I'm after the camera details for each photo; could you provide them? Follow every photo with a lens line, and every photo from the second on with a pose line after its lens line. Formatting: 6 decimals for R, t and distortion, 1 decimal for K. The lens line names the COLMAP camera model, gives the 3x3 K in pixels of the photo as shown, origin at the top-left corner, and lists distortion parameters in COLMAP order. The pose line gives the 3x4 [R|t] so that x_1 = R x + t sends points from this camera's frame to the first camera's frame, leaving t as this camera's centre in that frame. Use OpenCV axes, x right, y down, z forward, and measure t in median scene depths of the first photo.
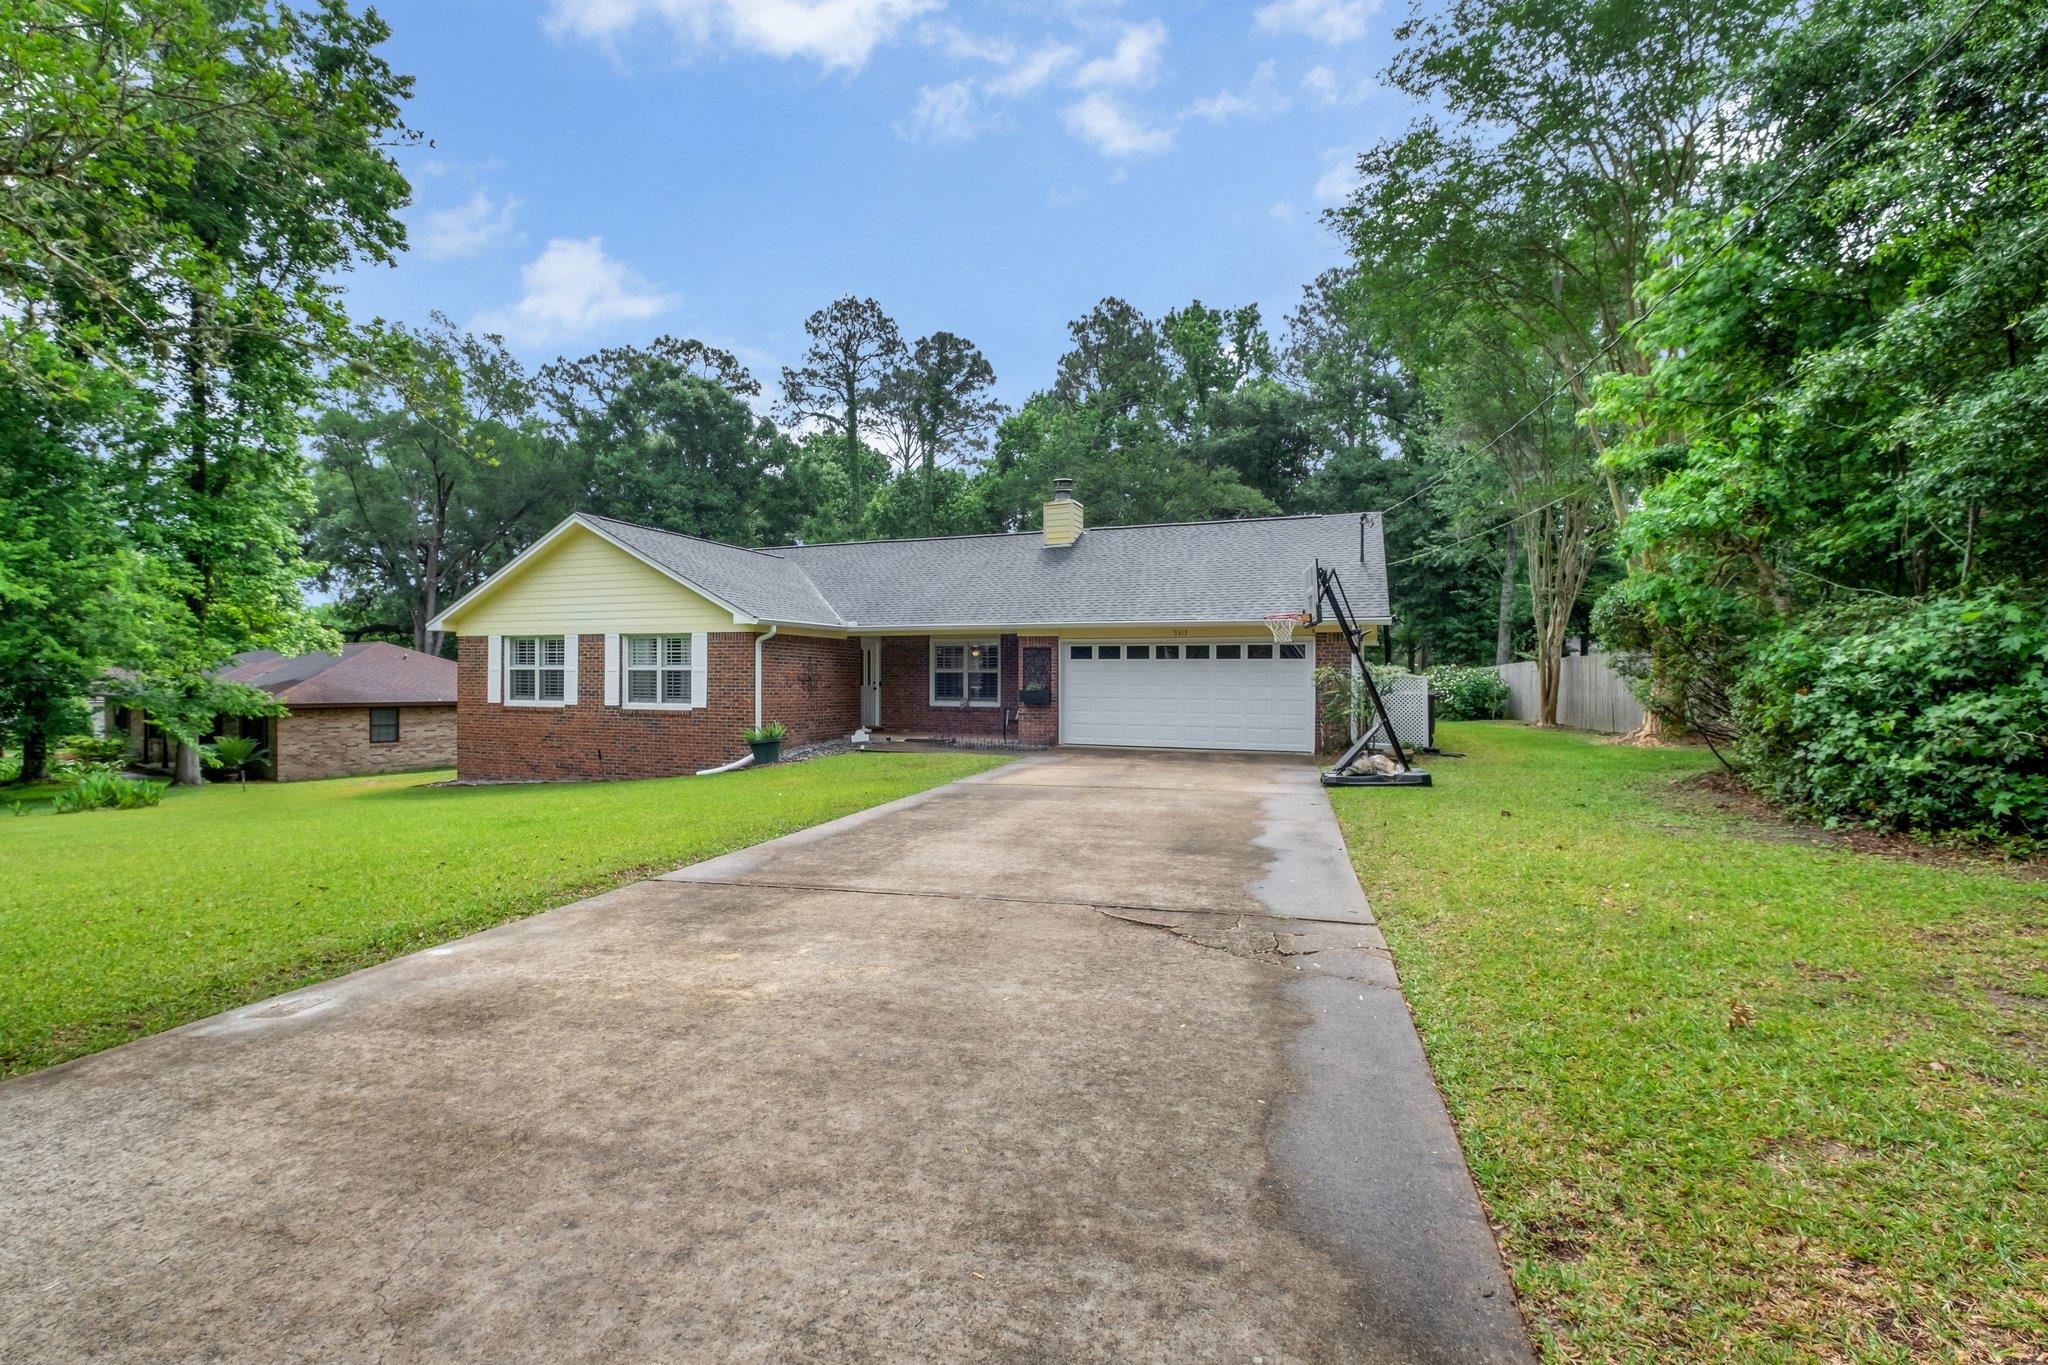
lens RADIAL K [[892.2, 0, 1022.9], [0, 892.2, 685.4], [0, 0, 1]] dist [-0.003233, 0.000198]
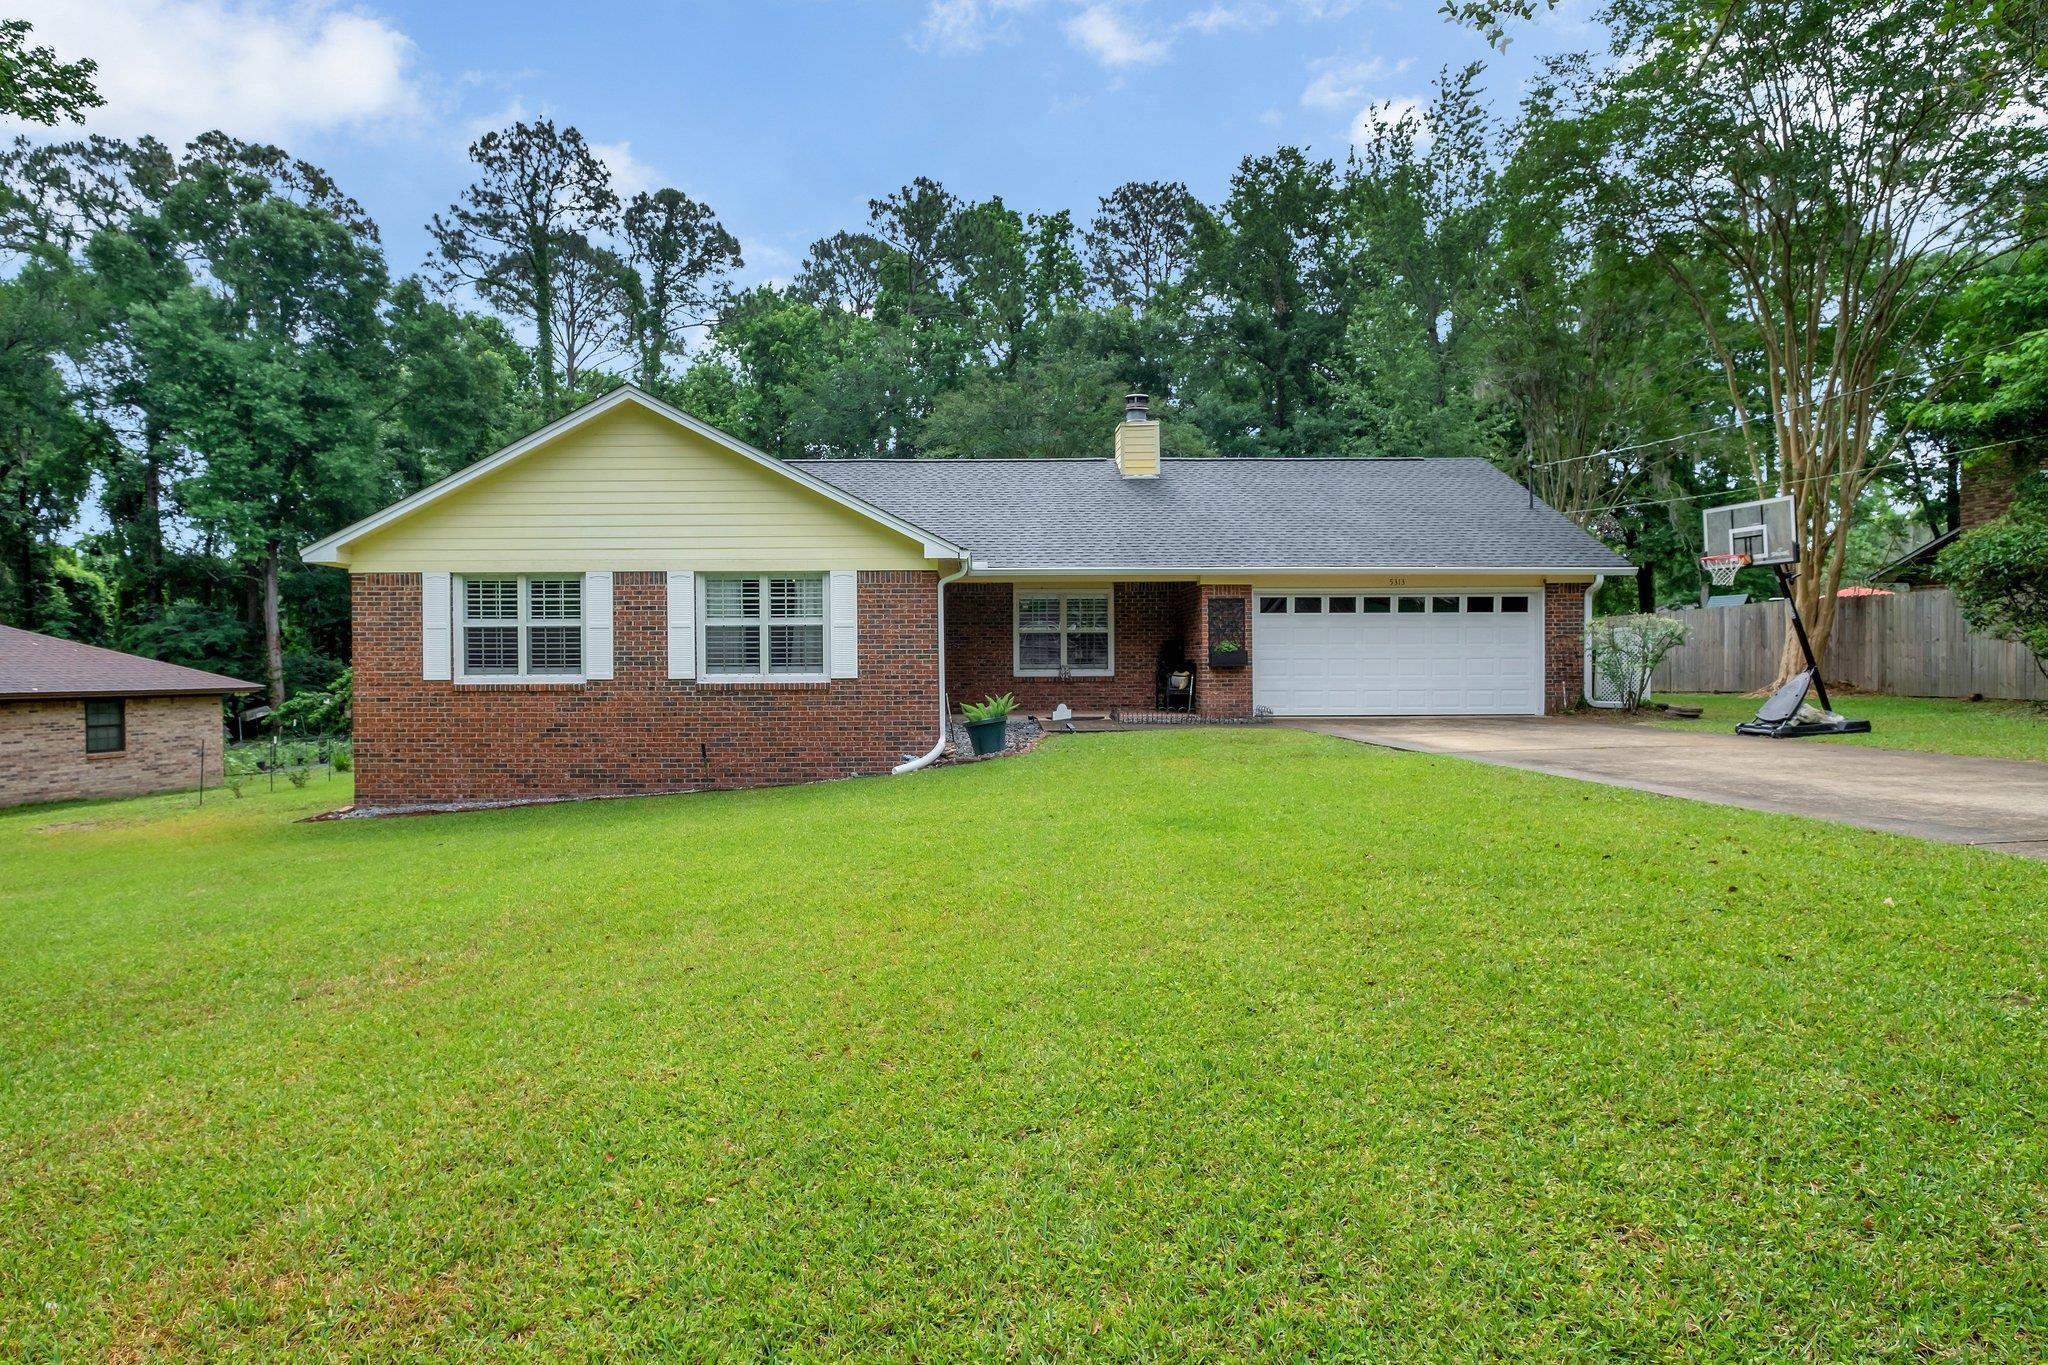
lens RADIAL K [[1097.6, 0, 1024.2], [0, 1097.6, 676.6], [0, 0, 1]] dist [-0.008681, -0.002079]
pose [[0.926406, -0.016337, 0.376173, -0.494253], [0.014096, 0.999863, 0.008710, 0.016146], [-0.376263, -0.002766, 0.926509, 0.130093]]
